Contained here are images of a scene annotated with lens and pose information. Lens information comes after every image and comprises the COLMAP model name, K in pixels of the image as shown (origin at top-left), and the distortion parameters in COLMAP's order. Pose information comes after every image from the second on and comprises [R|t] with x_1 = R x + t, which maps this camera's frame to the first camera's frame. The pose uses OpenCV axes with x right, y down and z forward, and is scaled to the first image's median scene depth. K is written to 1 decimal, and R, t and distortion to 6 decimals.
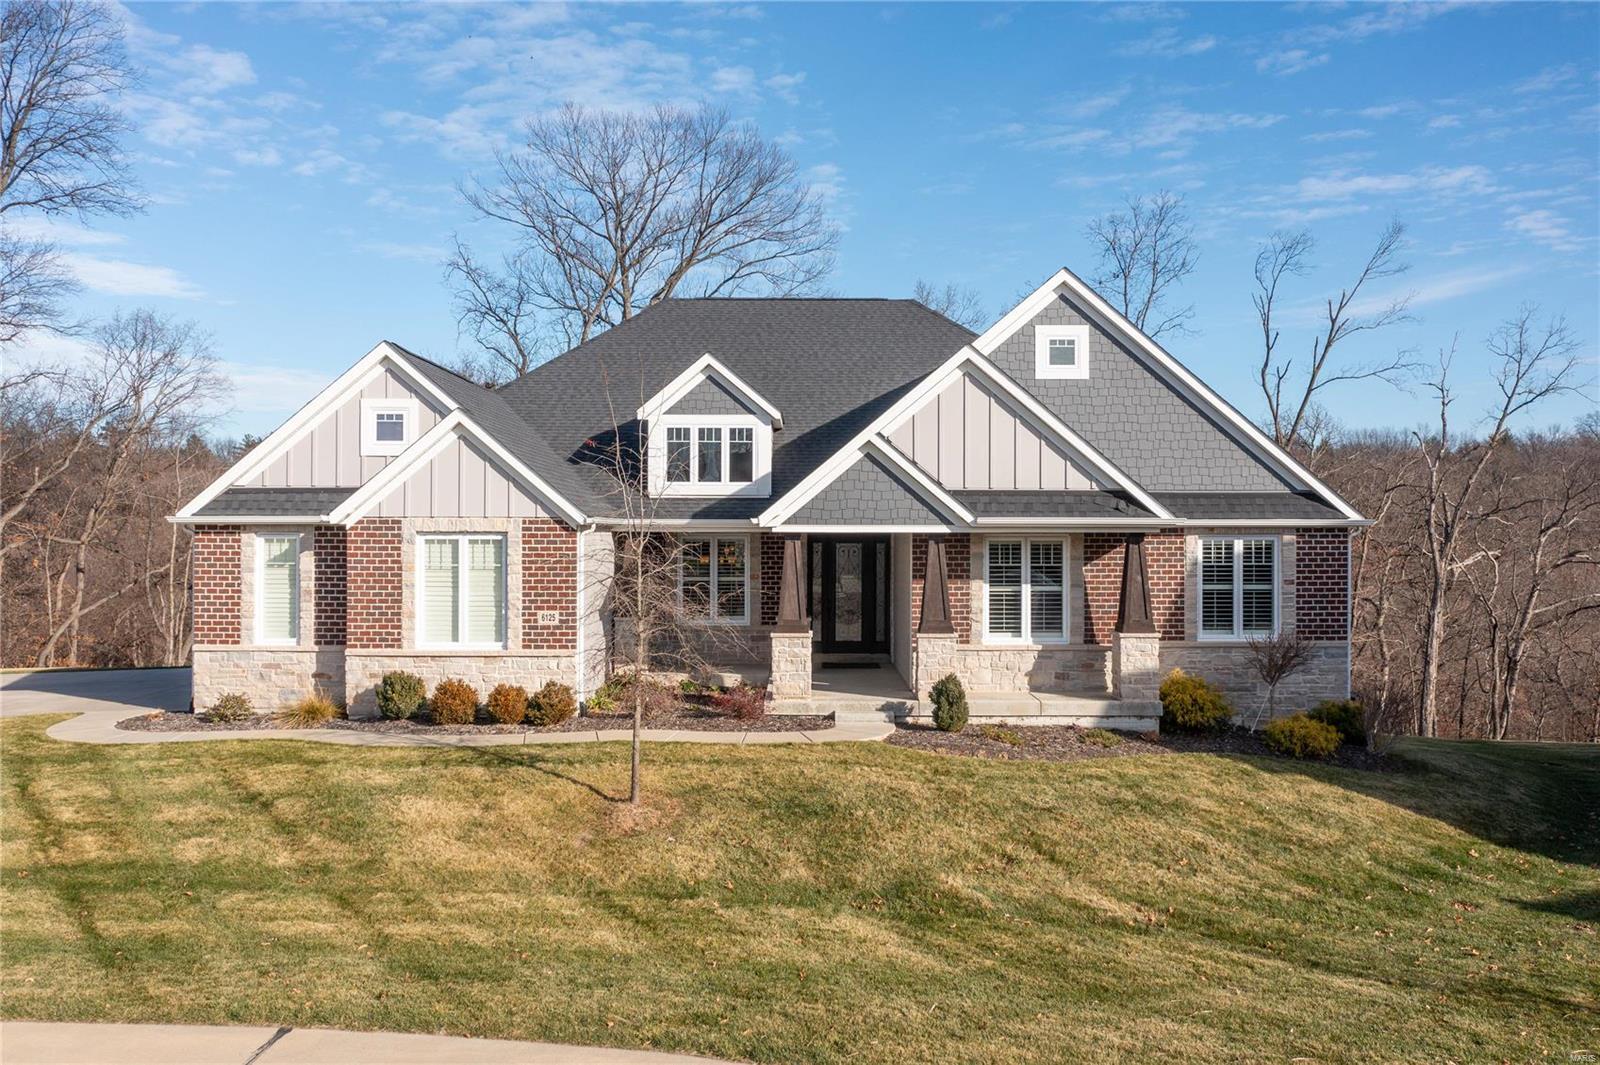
lens RADIAL K [[1375.9, 0, 887.8], [0, 1375.9, 434.0], [0, 0, 1]] dist [-0.005428, -0.001776]
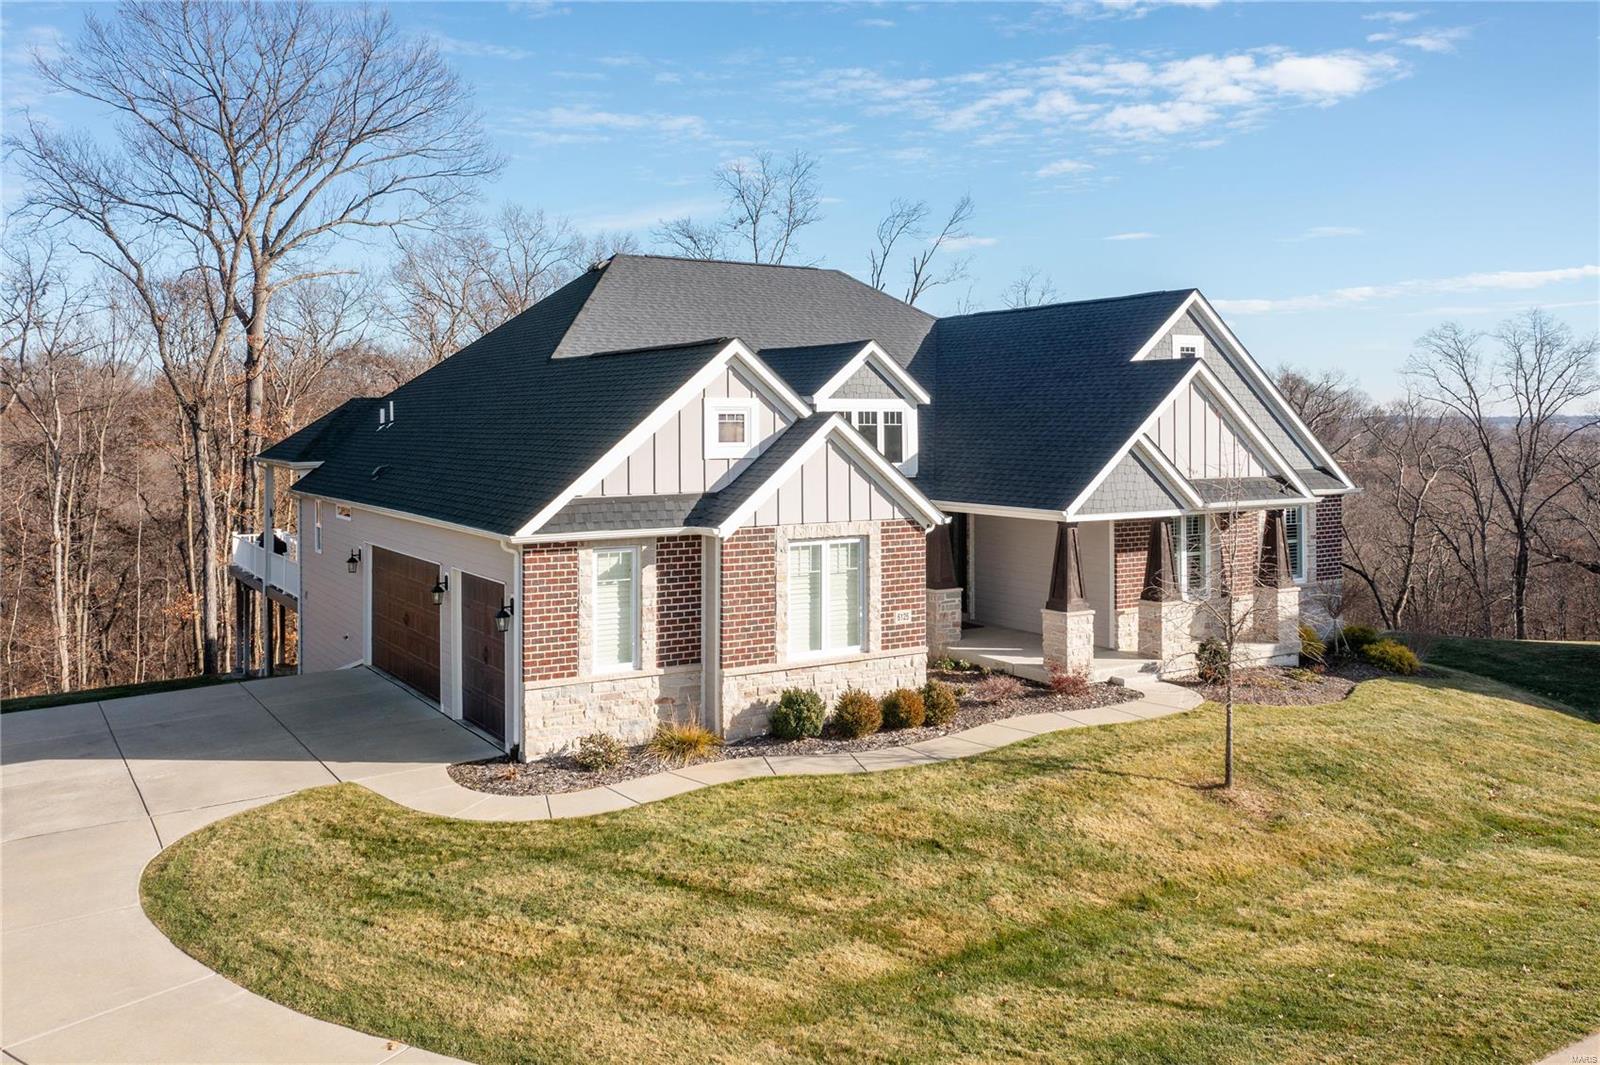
lens RADIAL K [[1276.5, 0, 982.3], [0, 1276.5, 340.9], [0, 0, 1]] dist [0.001484, -0.002741]
pose [[0.833052, 0.033840, 0.552158, -0.710789], [-0.036105, 0.999325, -0.006774, -0.065400], [-0.552015, -0.014292, 0.833712, 0.175906]]
